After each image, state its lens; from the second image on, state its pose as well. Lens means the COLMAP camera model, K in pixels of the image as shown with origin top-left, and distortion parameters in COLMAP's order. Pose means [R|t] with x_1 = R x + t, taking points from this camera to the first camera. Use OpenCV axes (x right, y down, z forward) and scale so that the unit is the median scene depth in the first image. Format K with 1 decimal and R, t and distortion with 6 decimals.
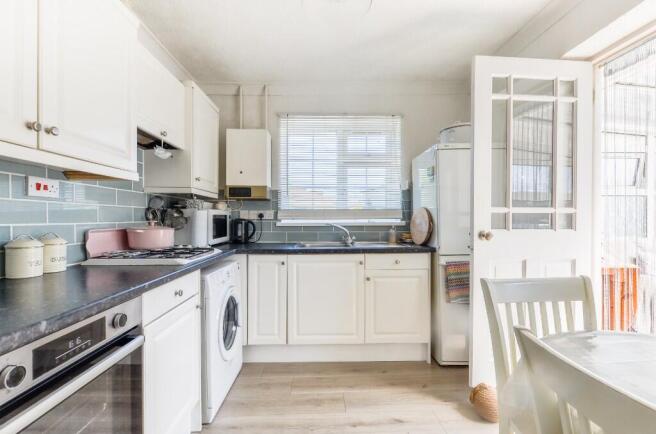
lens RADIAL K [[295.7, 0, 328.0], [0, 295.7, 217.0], [0, 0, 1]] dist [-0.000098, -0.000365]
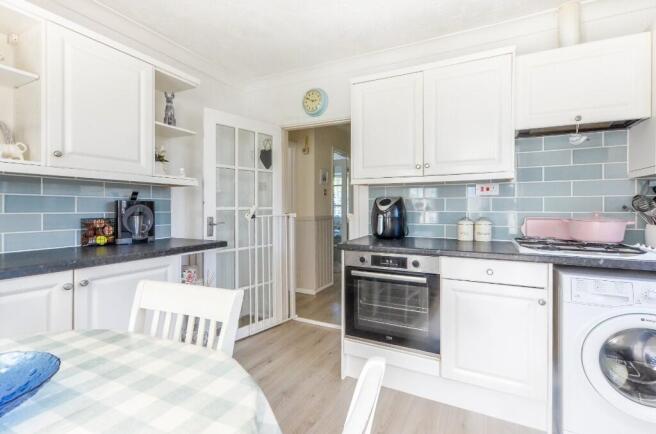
lens RADIAL K [[295.7, 0, 328.0], [0, 295.7, 217.0], [0, 0, 1]] dist [-0.000098, -0.000365]
pose [[-0.470073, 0.036494, -0.881873, 0.861726], [0.010070, 0.999302, 0.035987, -0.014698], [0.882570, 0.008036, -0.470112, 0.986919]]
